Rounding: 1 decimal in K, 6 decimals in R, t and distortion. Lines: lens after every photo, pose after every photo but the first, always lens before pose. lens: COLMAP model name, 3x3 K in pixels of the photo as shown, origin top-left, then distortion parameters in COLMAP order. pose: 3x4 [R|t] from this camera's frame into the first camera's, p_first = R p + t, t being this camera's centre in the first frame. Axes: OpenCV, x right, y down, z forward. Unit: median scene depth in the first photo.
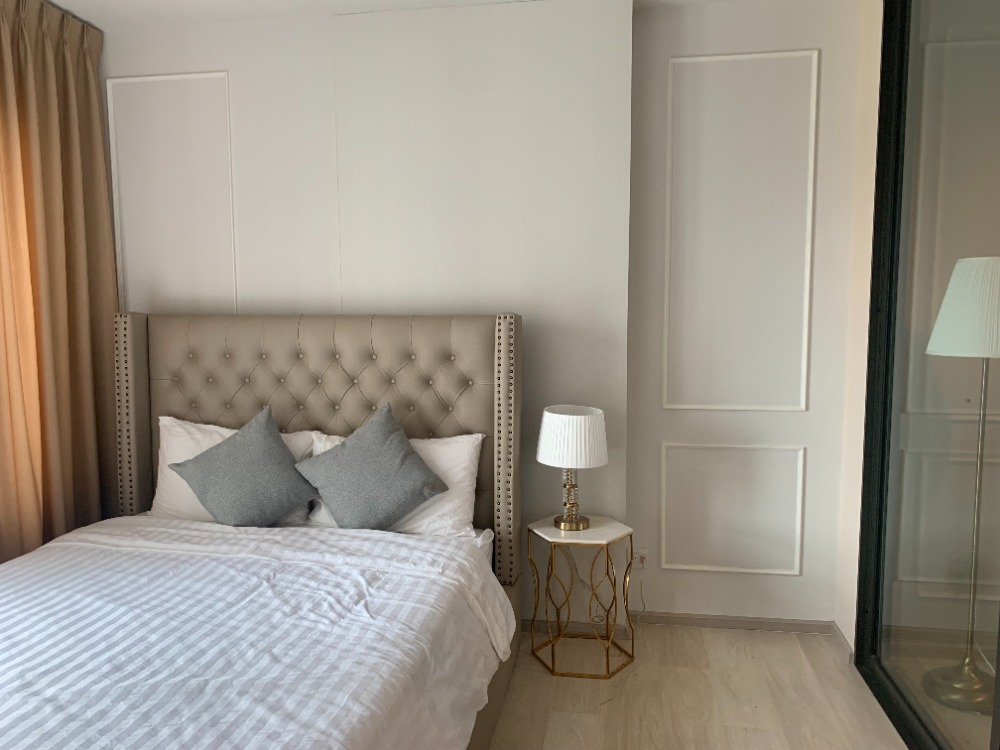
lens RADIAL K [[771.2, 0, 519.6], [0, 771.2, 371.0], [0, 0, 1]] dist [0.058076, -0.036633]
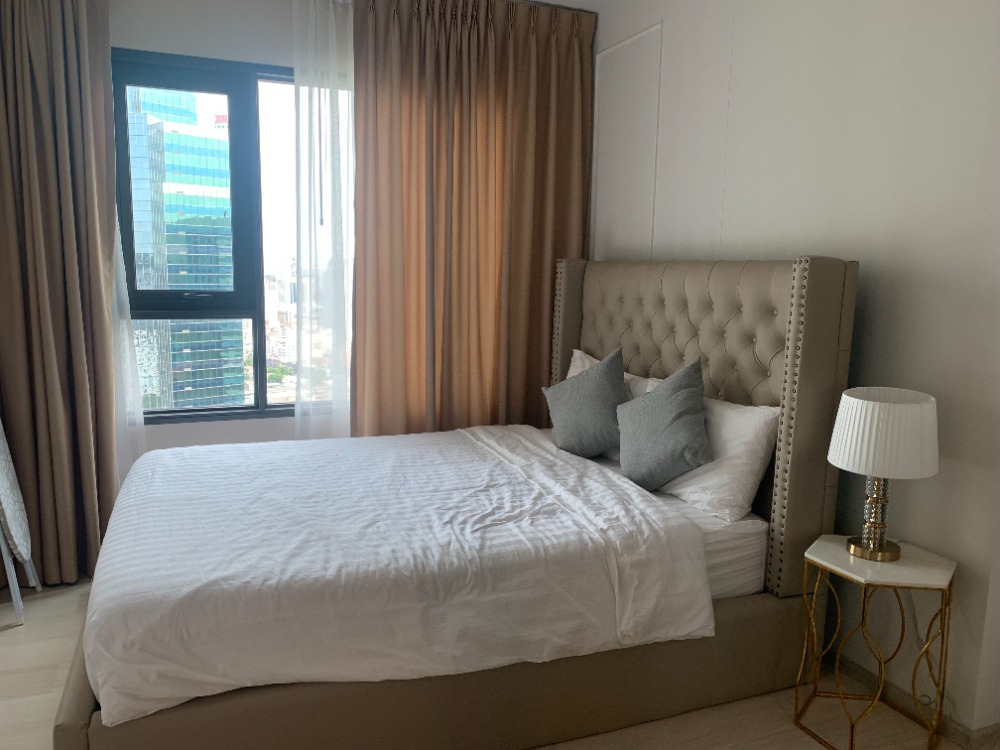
lens RADIAL K [[771.2, 0, 494.8], [0, 771.2, 378.2], [0, 0, 1]] dist [0.058076, -0.036633]
pose [[0.539817, 0.135025, -0.830882, 0.492368], [-0.098686, 0.990396, 0.096832, 0.001709], [0.835977, 0.029725, 0.547958, 0.316776]]
